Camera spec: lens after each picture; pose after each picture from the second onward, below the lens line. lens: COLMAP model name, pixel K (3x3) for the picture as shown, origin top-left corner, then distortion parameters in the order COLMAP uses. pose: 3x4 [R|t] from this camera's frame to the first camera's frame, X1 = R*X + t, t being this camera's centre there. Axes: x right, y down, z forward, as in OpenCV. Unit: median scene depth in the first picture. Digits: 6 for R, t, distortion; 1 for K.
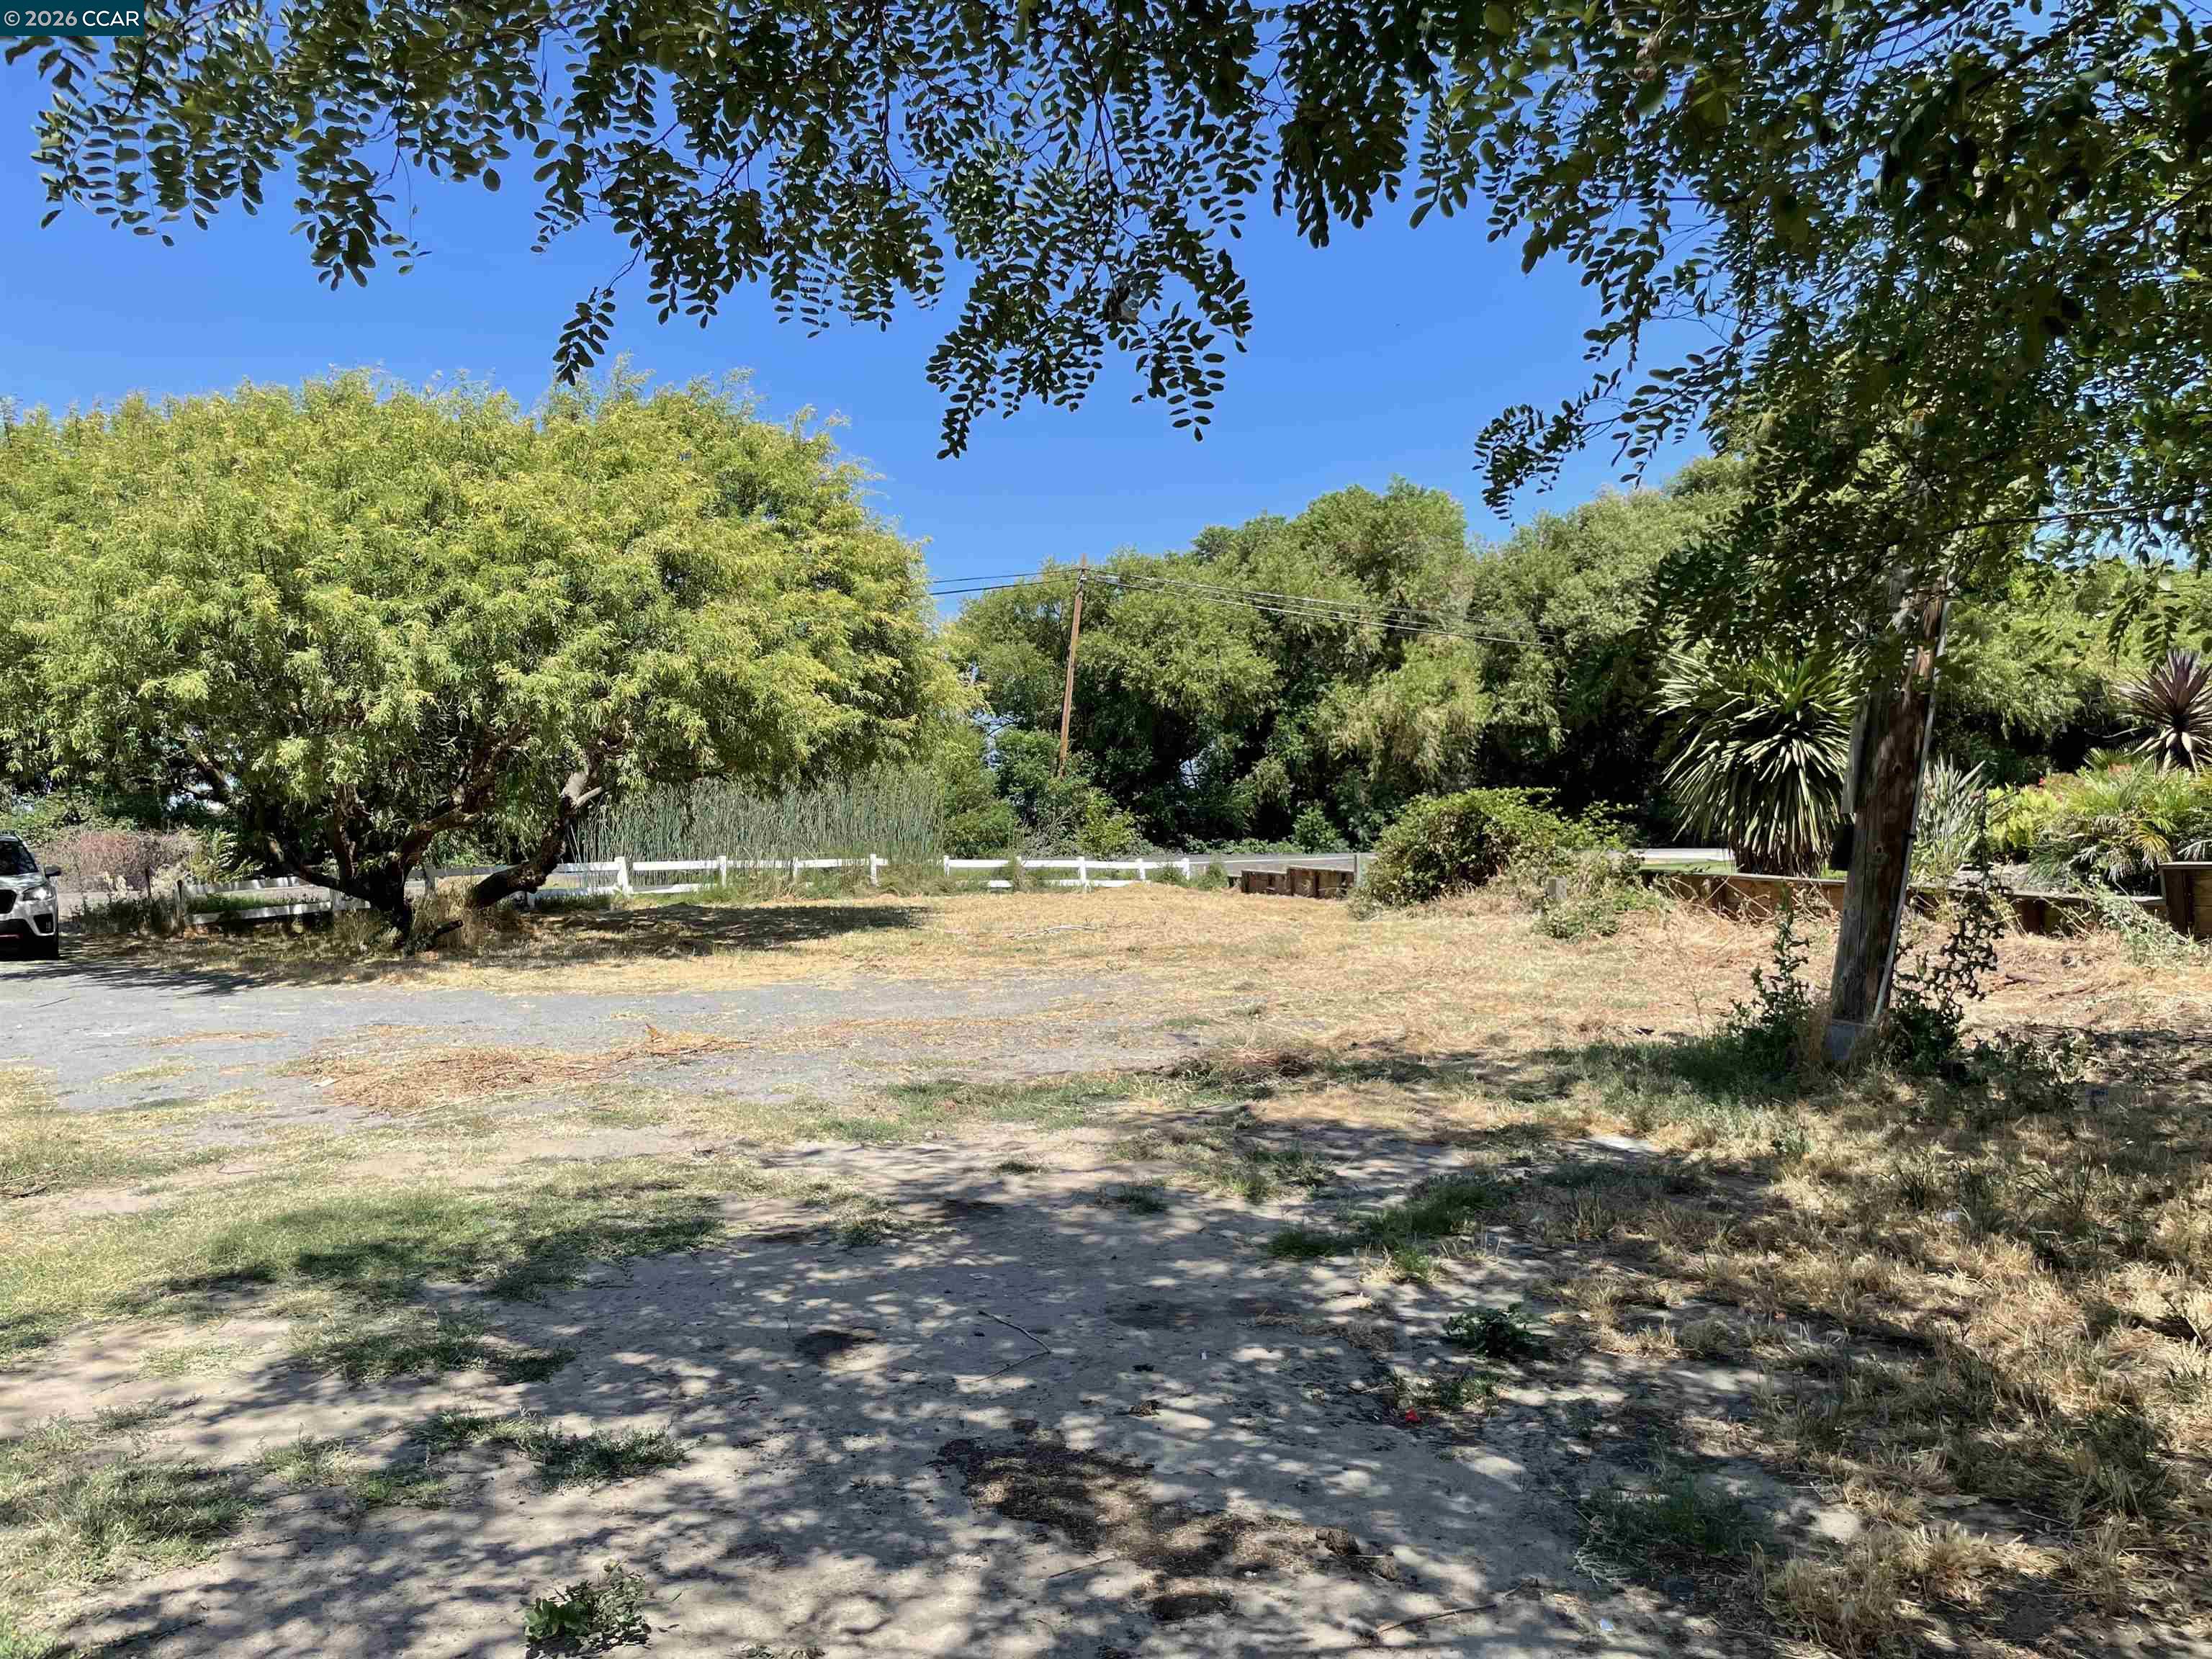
lens RADIAL K [[1721.0, 0, 1093.2], [0, 1721.0, 821.7], [0, 0, 1]] dist [0.073146, -0.092294]
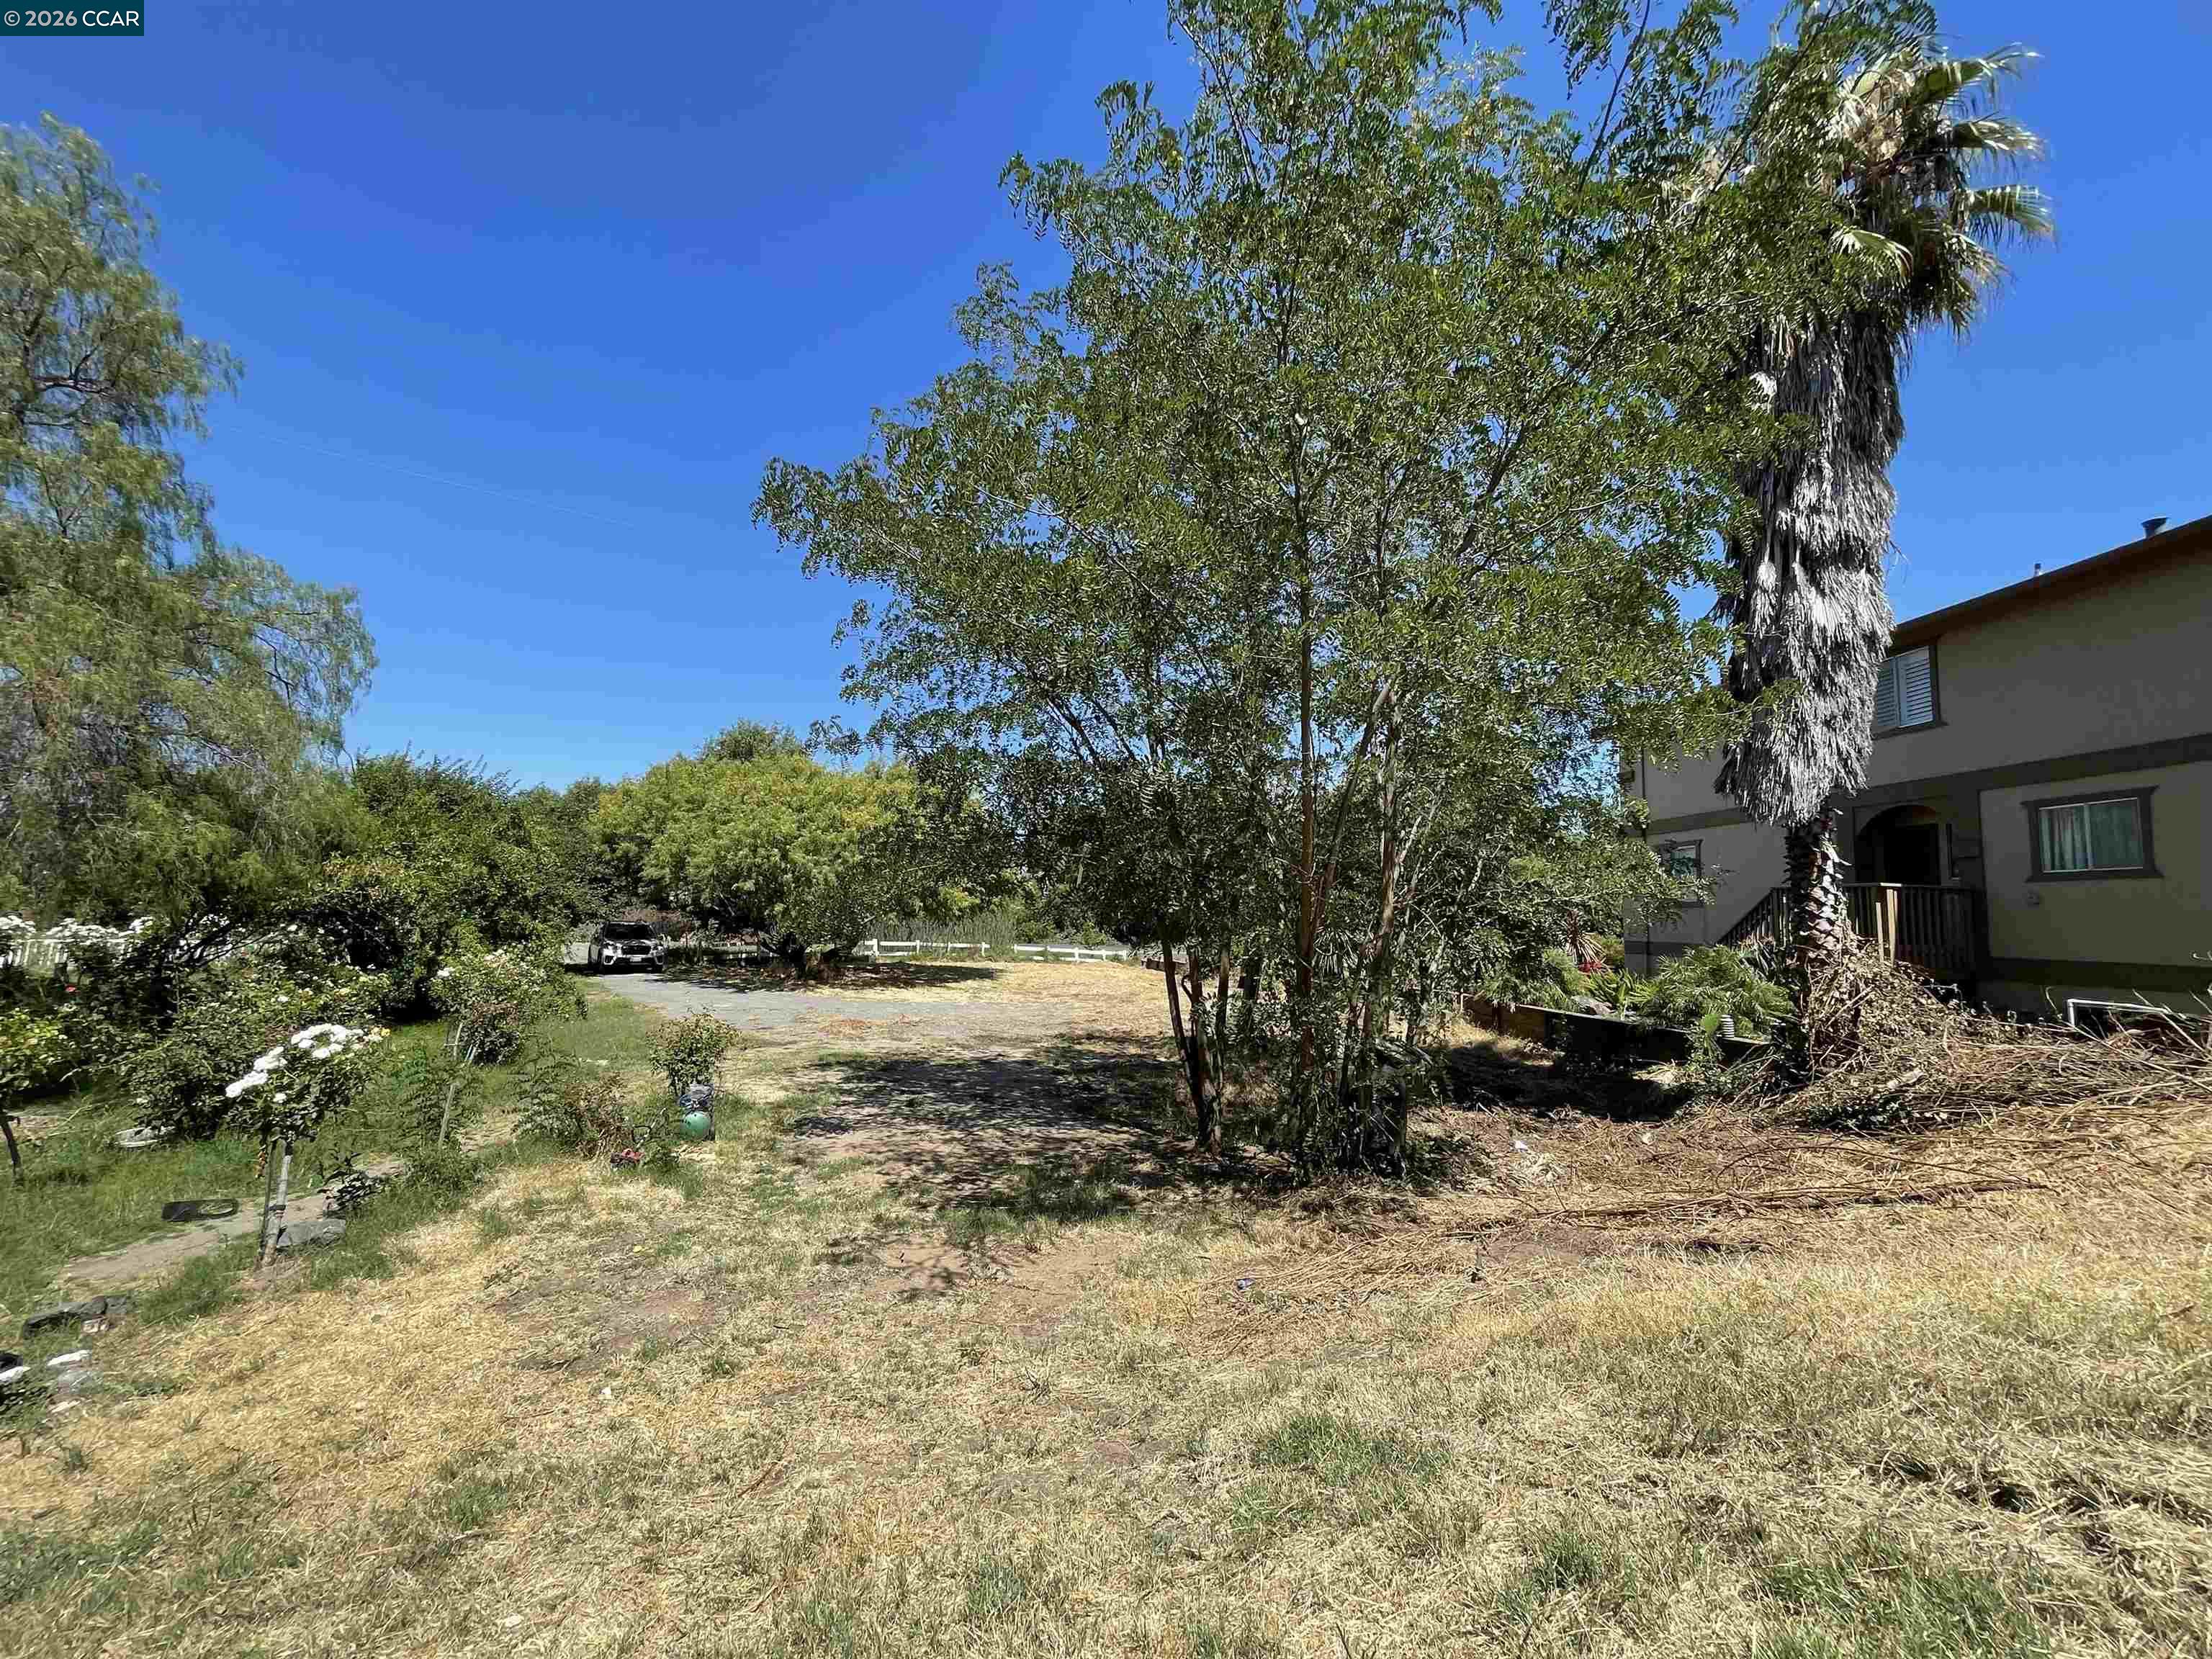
lens RADIAL K [[918.3, 0, 1109.3], [0, 918.3, 822.8], [0, 0, 1]] dist [0.002679, 0.000013]
pose [[0.998364, 0.056971, -0.004790, 0.079181], [-0.057163, 0.993271, -0.100725, -0.057730], [-0.000981, 0.100834, 0.994903, -0.501253]]
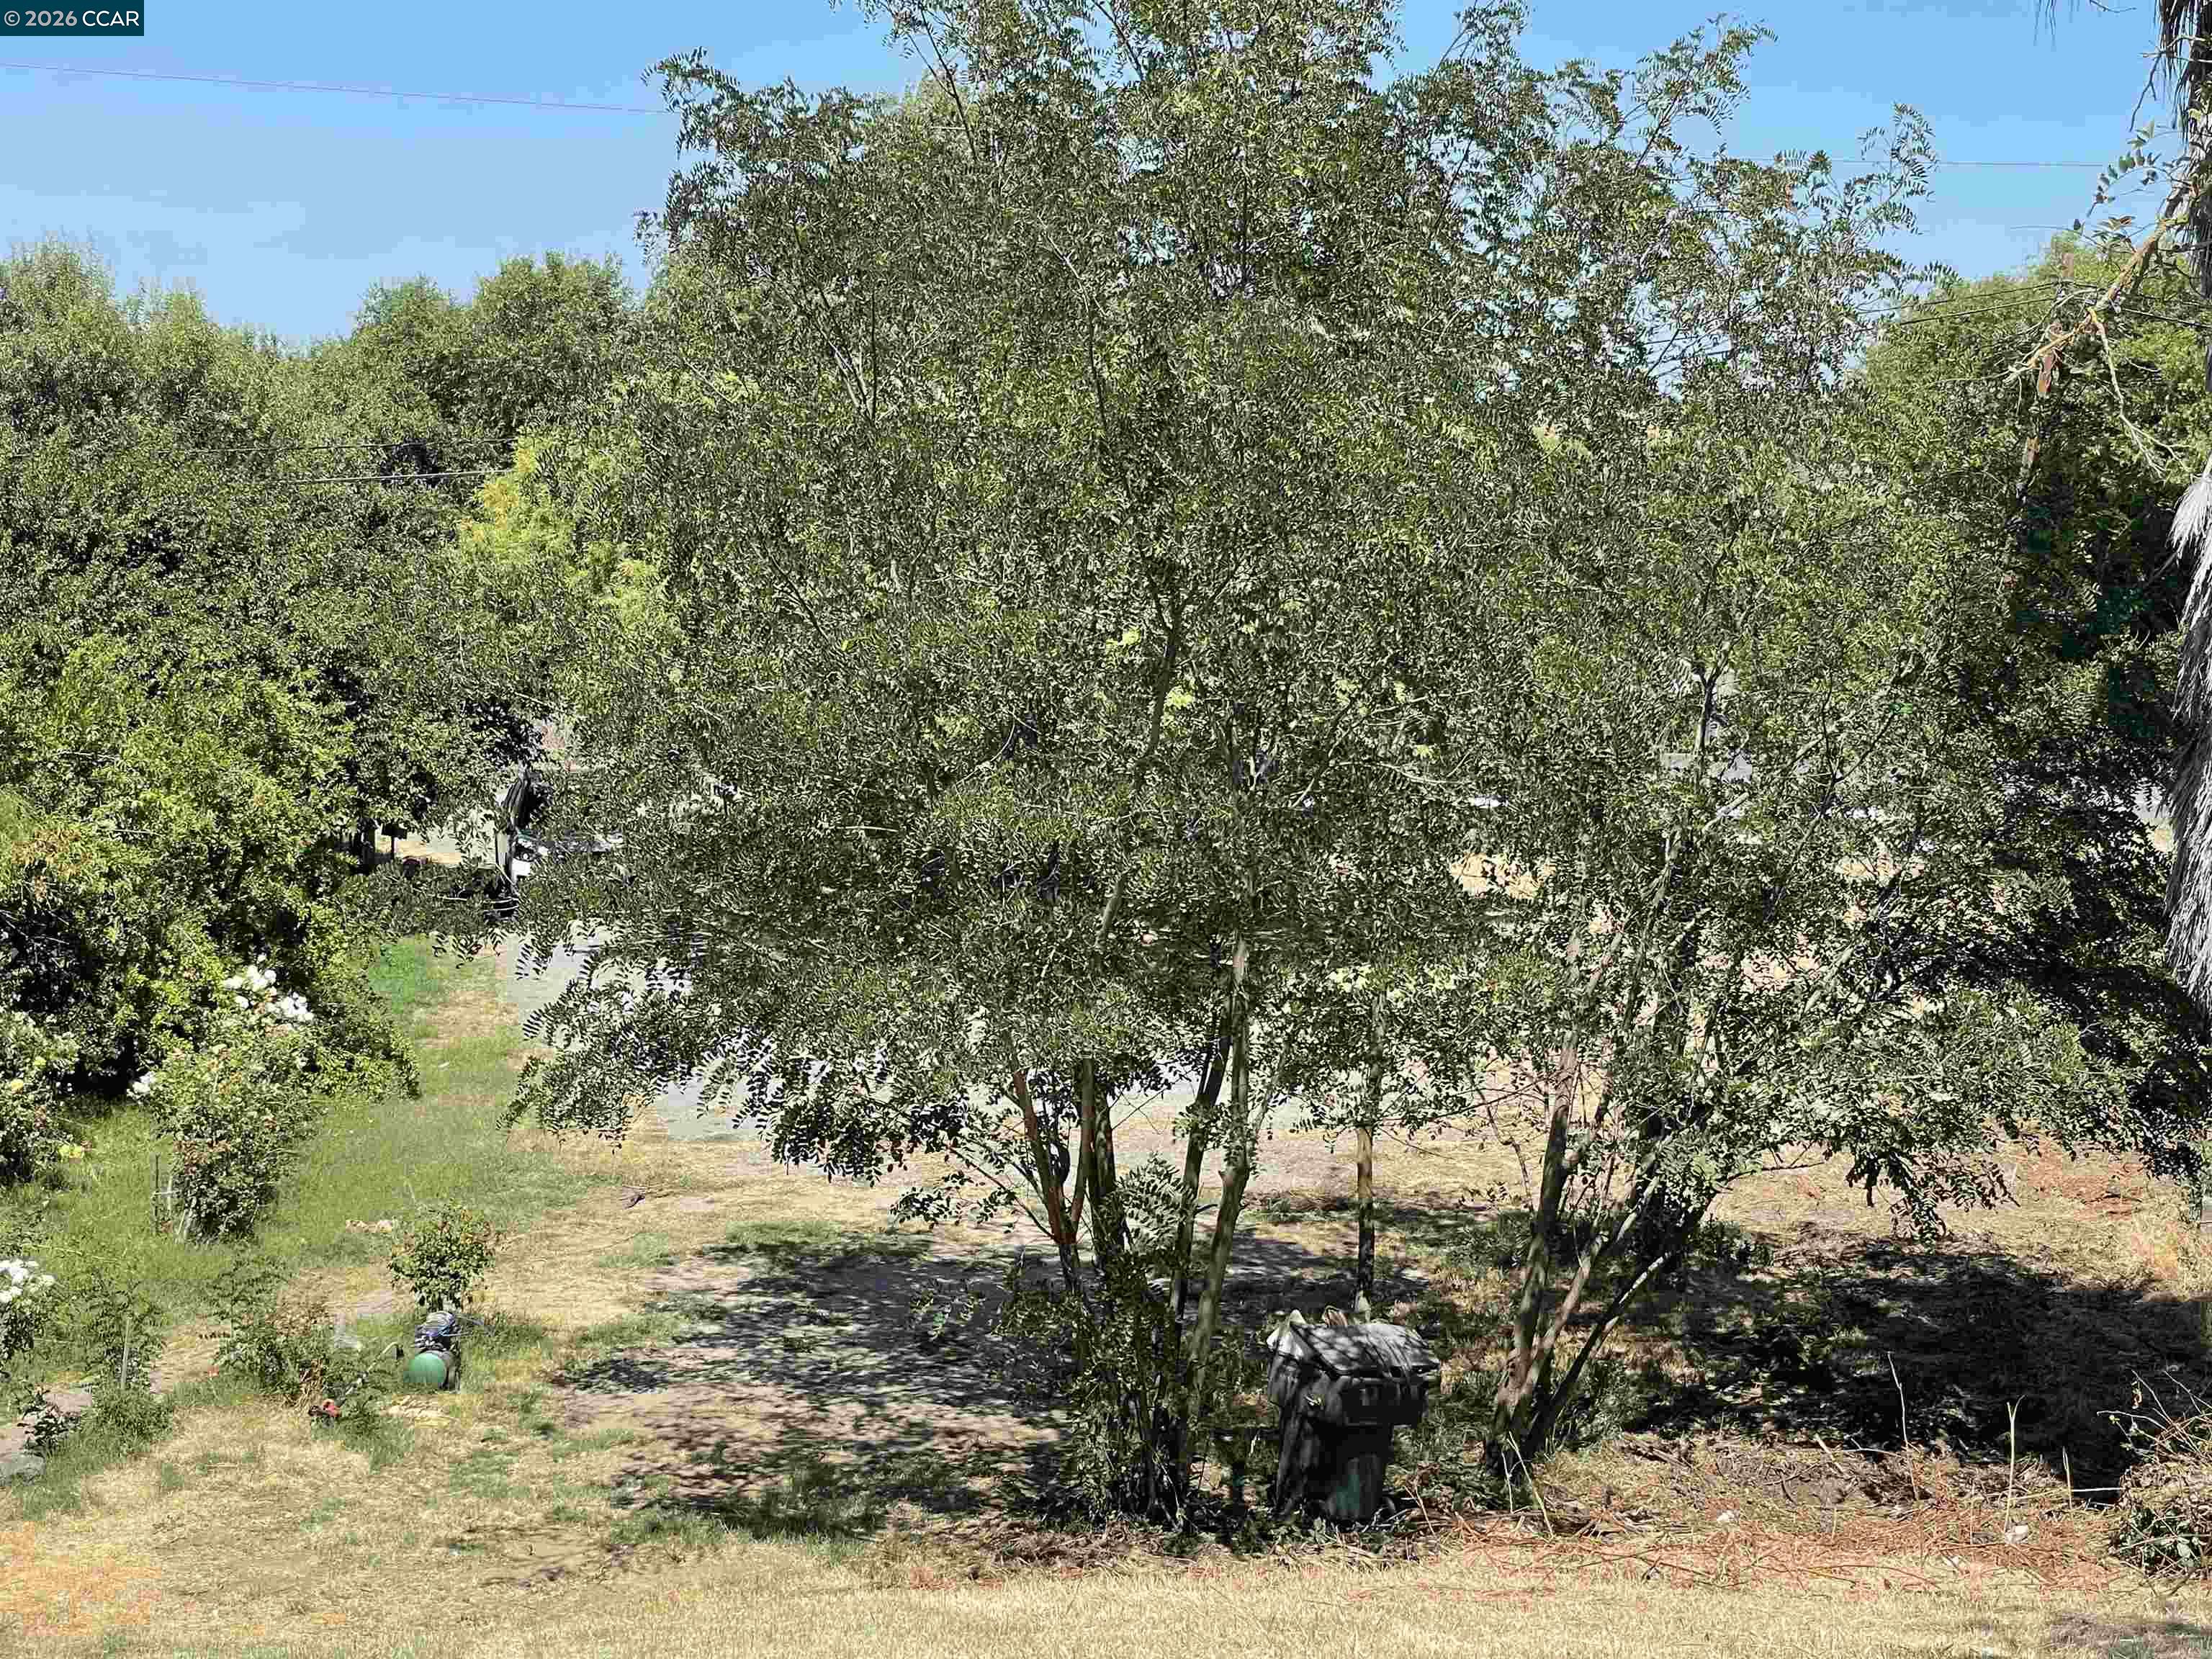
lens RADIAL K [[3663.3, 0, 1167.6], [0, 3663.3, 818.7], [0, 0, 1]] dist [0.064085, -0.012007]
pose [[0.926801, 0.090365, -0.364520, 0.678540], [-0.047957, 0.991151, 0.123776, -0.359866], [0.372479, -0.097234, 0.922933, -1.245459]]
